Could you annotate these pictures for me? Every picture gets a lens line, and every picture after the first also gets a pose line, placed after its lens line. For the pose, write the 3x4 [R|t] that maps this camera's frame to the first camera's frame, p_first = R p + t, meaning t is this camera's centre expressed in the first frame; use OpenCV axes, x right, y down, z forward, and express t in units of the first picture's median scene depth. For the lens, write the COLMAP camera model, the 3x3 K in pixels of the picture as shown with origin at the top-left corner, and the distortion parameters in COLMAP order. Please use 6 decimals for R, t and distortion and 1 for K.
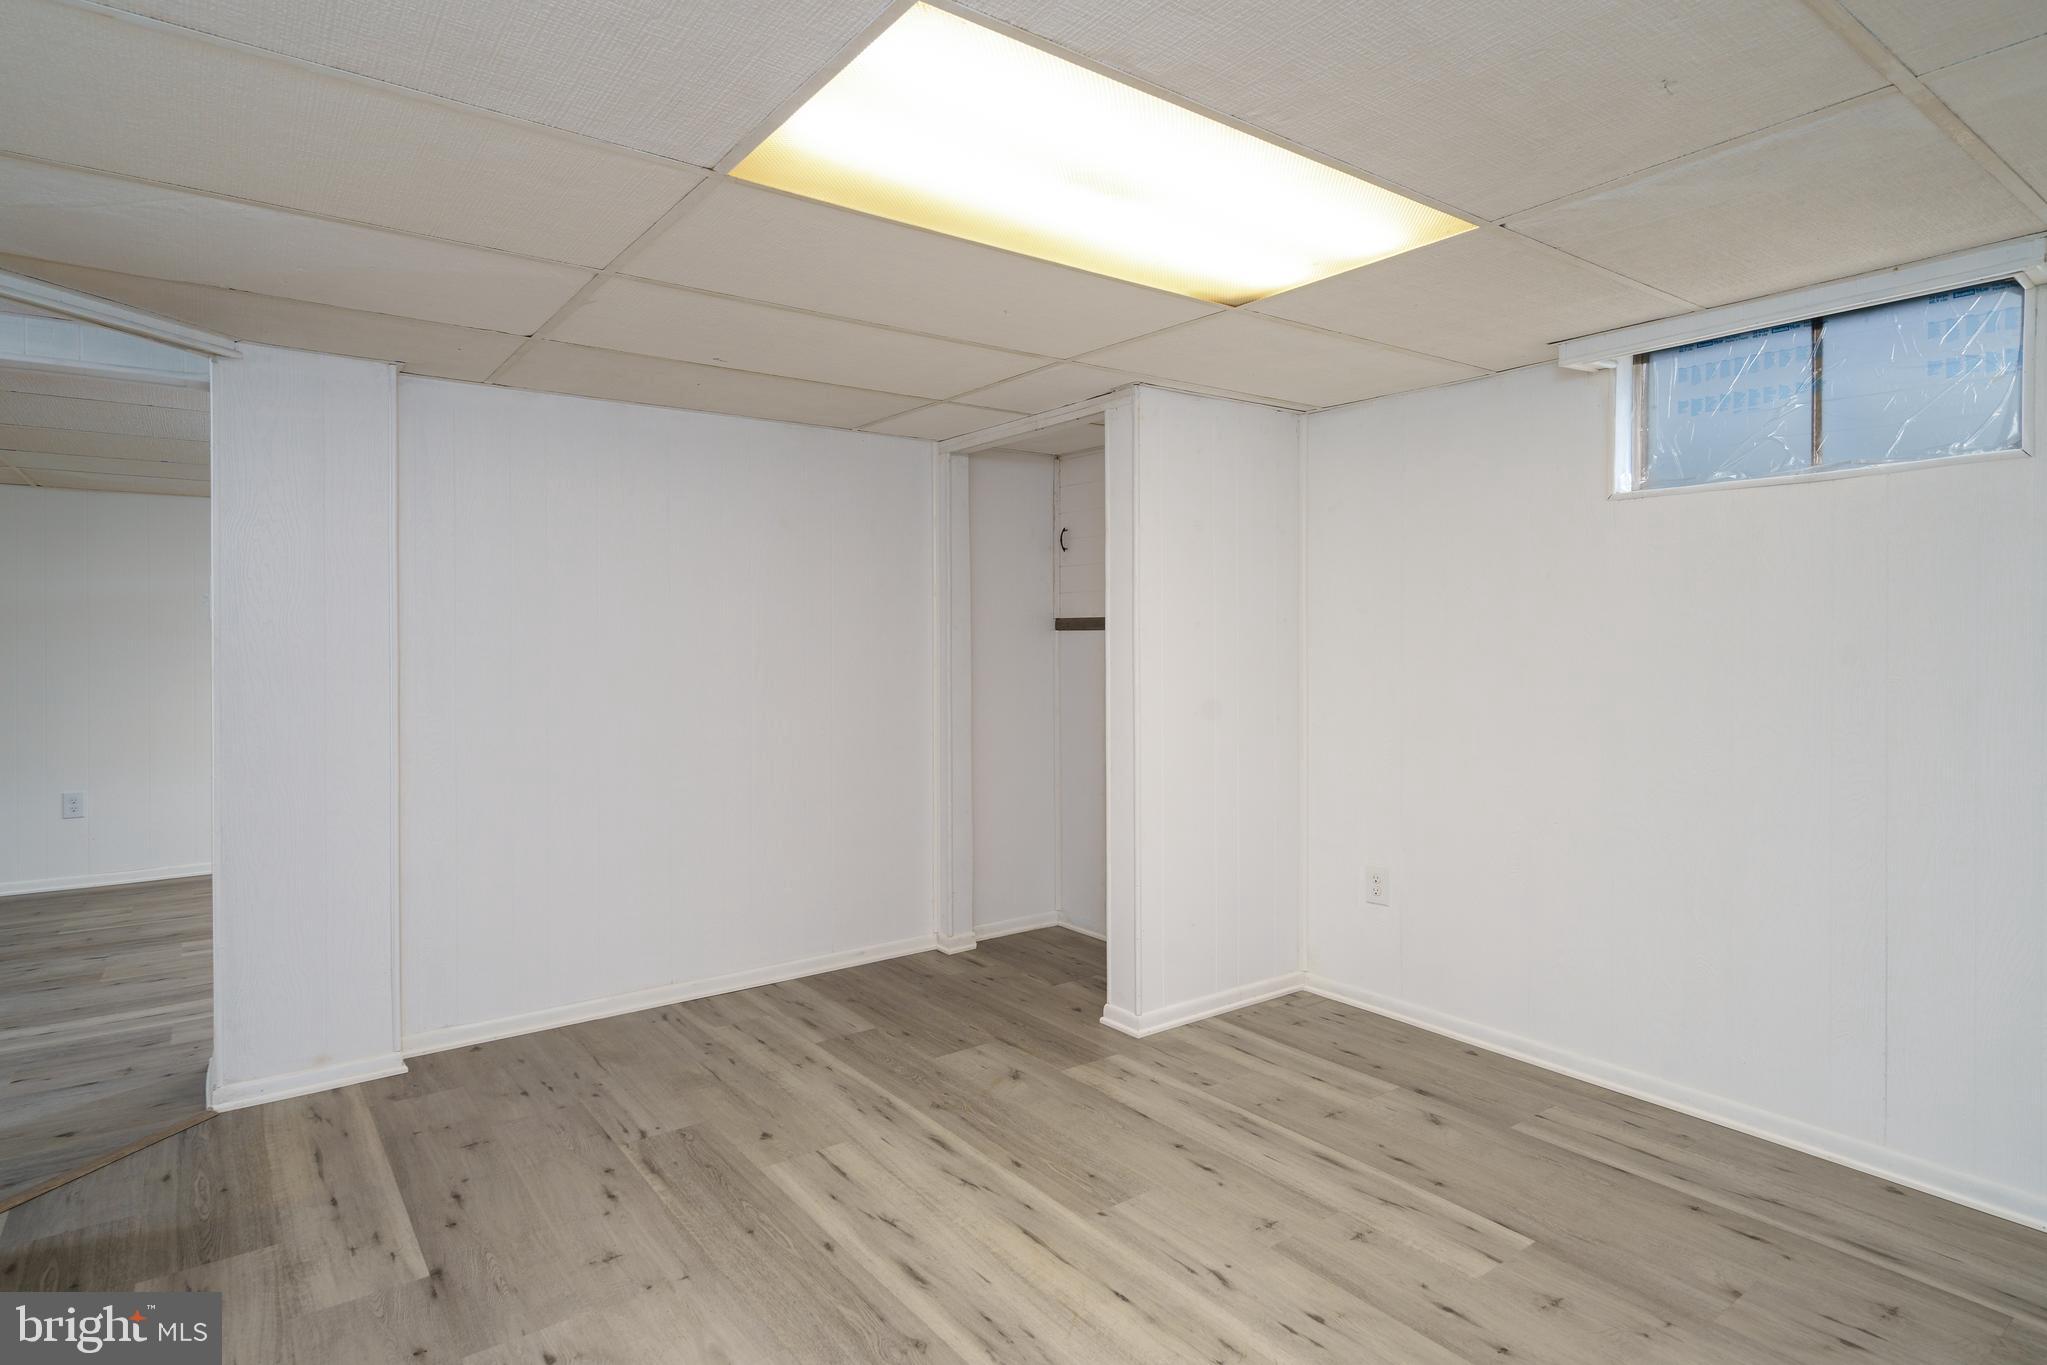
lens RADIAL K [[1098.7, 0, 1023.8], [0, 1098.7, 628.5], [0, 0, 1]] dist [0.001759, -0.000142]
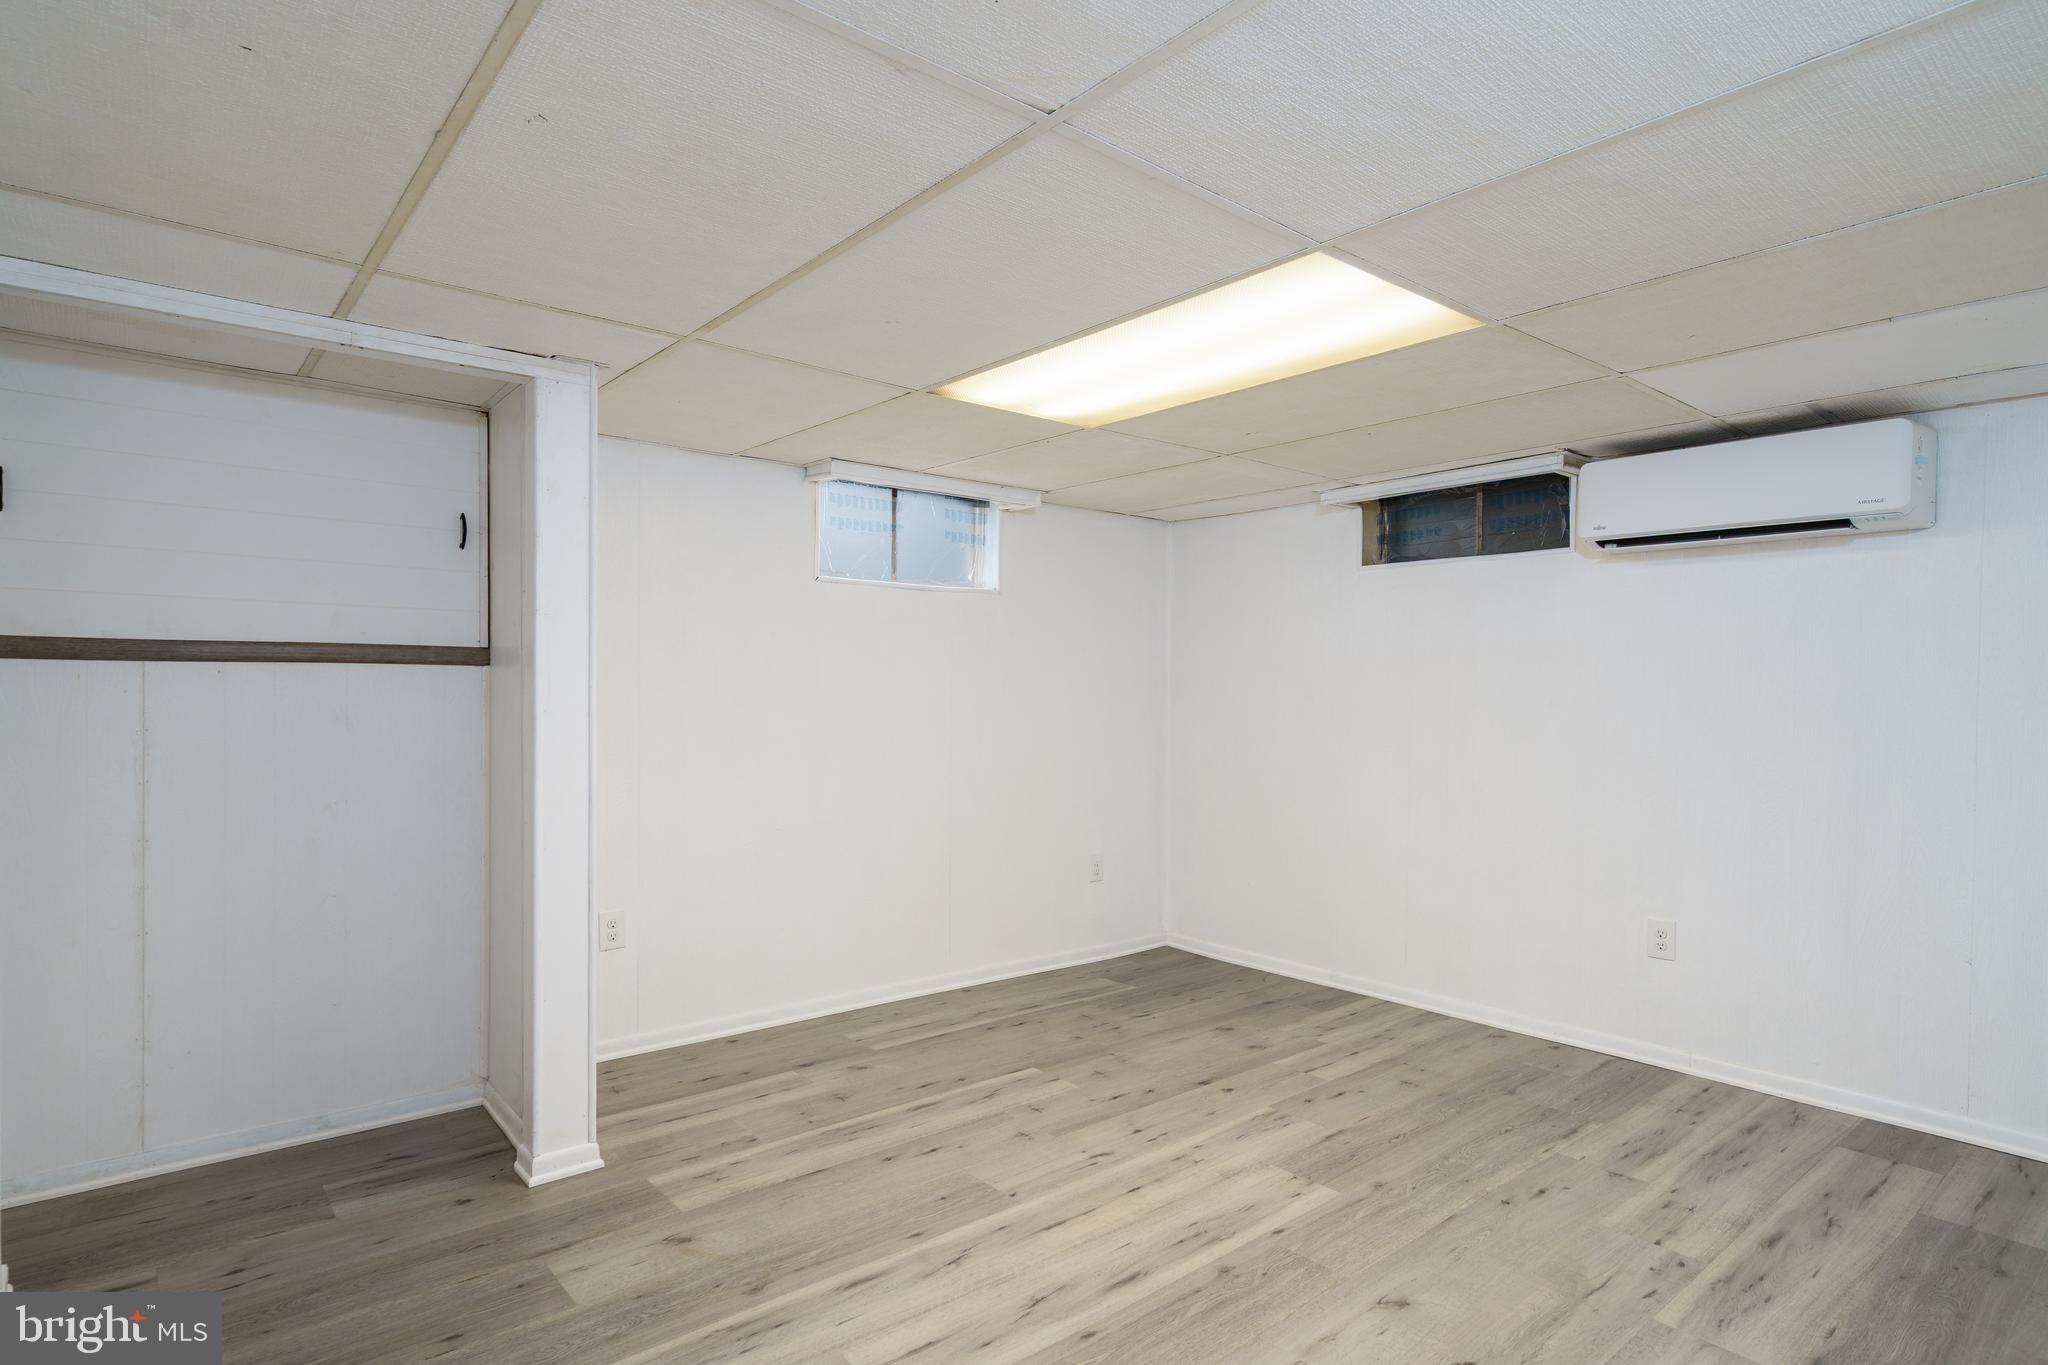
lens RADIAL K [[1080.9, 0, 1024.0], [0, 1080.9, 682.5], [0, 0, 1]] dist [0.000067, 0.000119]
pose [[-0.054046, 0.007440, 0.998511, -0.891112], [-0.016701, 0.999826, -0.008354, 0.016243], [-0.998399, -0.017128, -0.053912, 0.910140]]
